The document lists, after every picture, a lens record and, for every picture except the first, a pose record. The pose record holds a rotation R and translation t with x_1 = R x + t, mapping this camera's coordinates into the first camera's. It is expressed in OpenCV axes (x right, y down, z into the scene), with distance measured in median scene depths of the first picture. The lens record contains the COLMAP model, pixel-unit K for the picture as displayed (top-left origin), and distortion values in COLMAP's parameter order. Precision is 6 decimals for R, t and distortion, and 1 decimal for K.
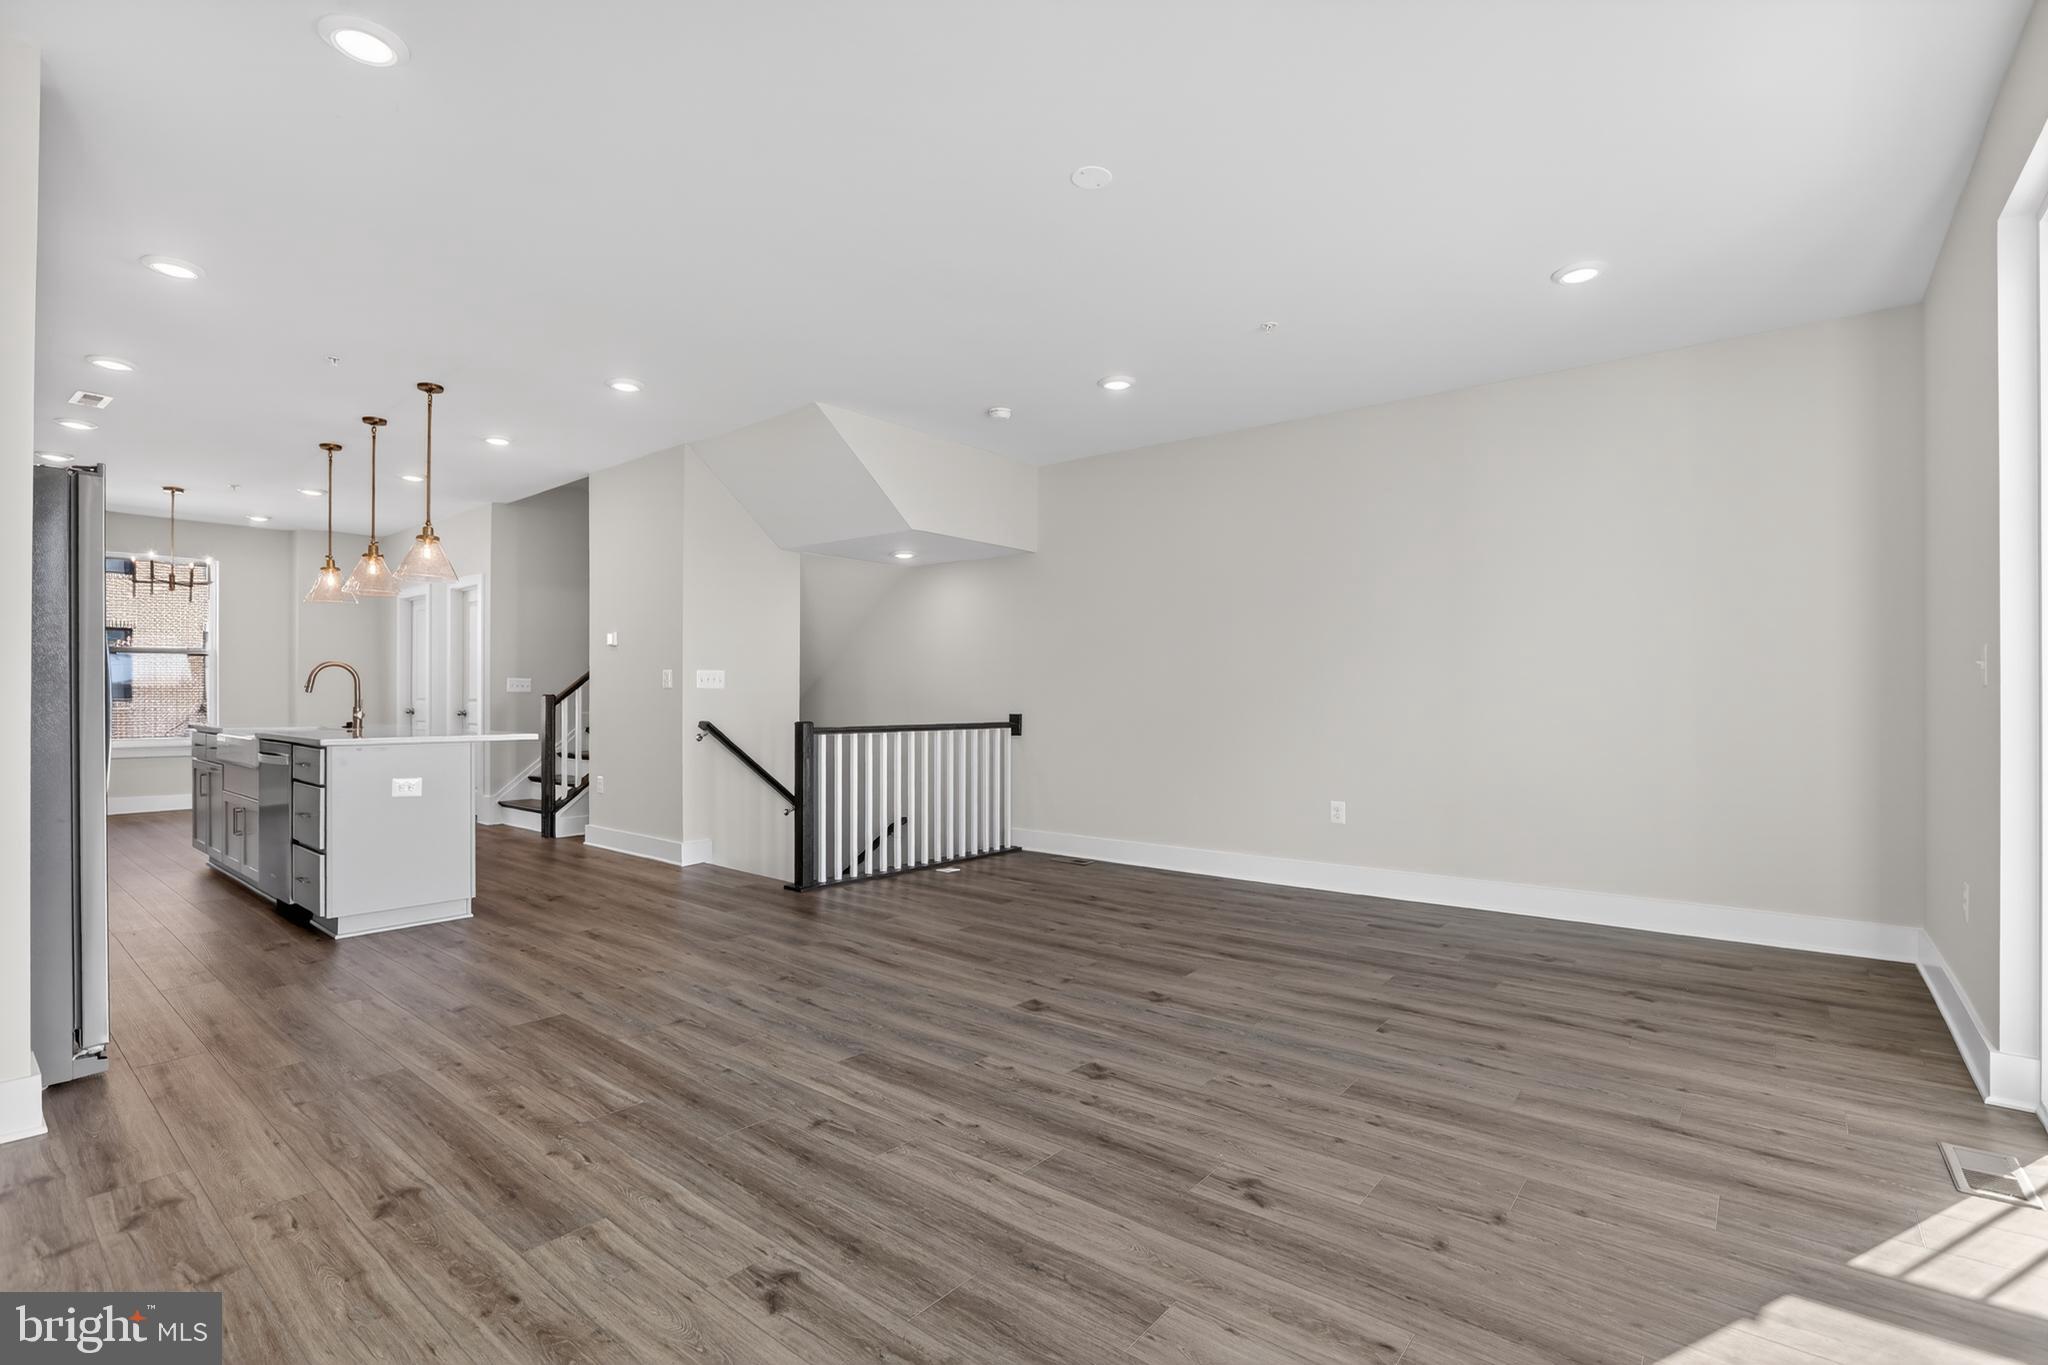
lens RADIAL K [[961.2, 0, 1028.5], [0, 961.2, 699.9], [0, 0, 1]] dist [-0.000077, -0.000261]
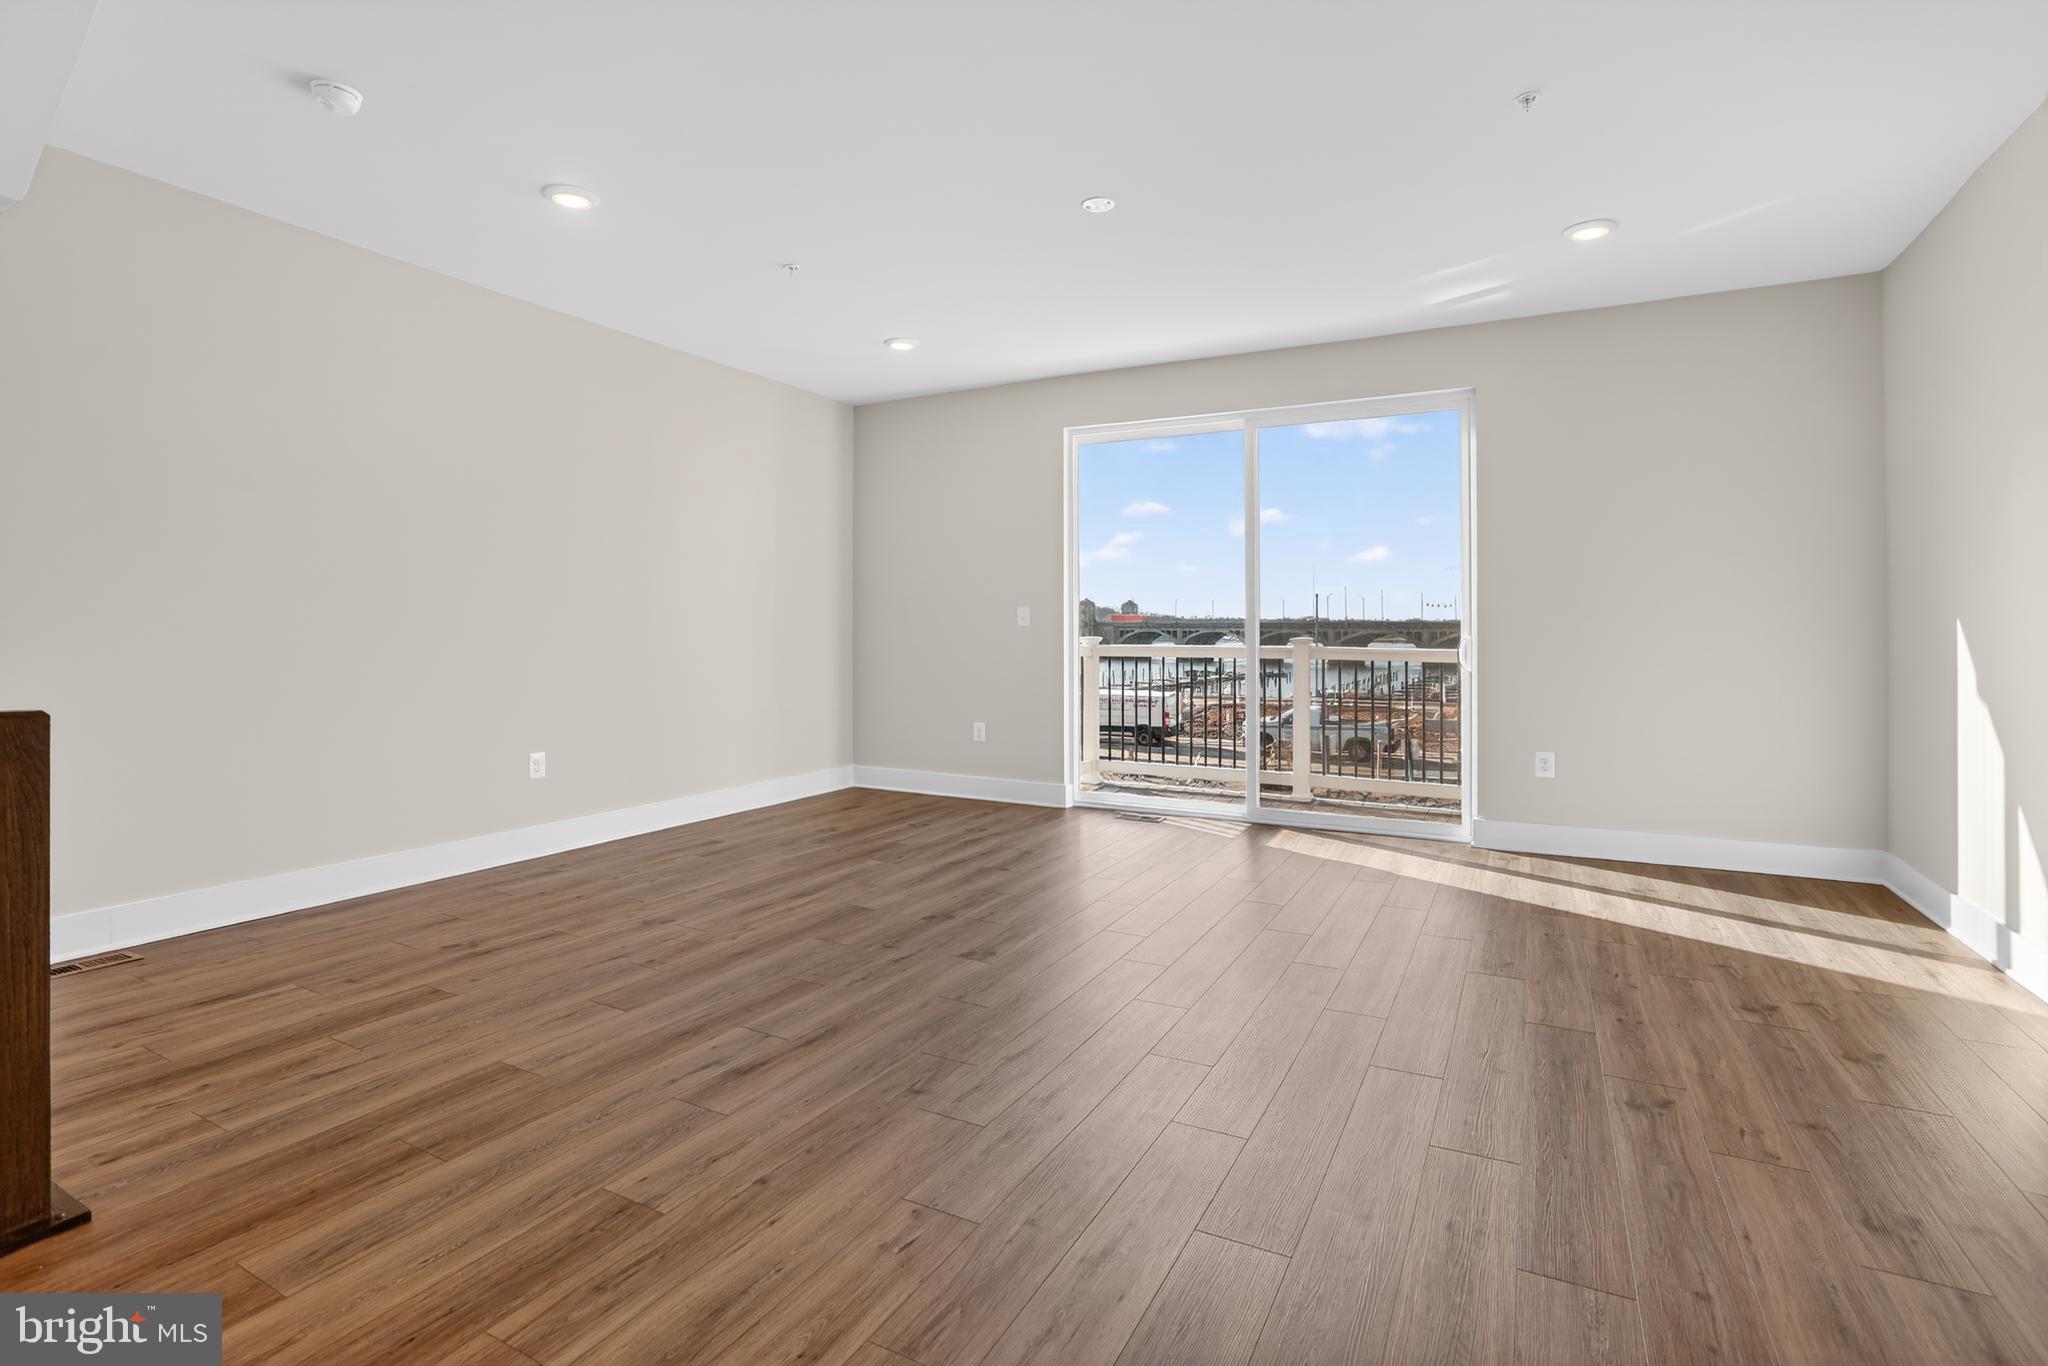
lens RADIAL K [[933.4, 0, 1032.4], [0, 933.4, 642.0], [0, 0, 1]] dist [-0.000653, -0.004324]
pose [[-0.207617, -0.001402, 0.978209, -1.390474], [-0.008418, 0.999965, -0.000353, 0.004376], [-0.978174, -0.008308, -0.207621, 1.719067]]
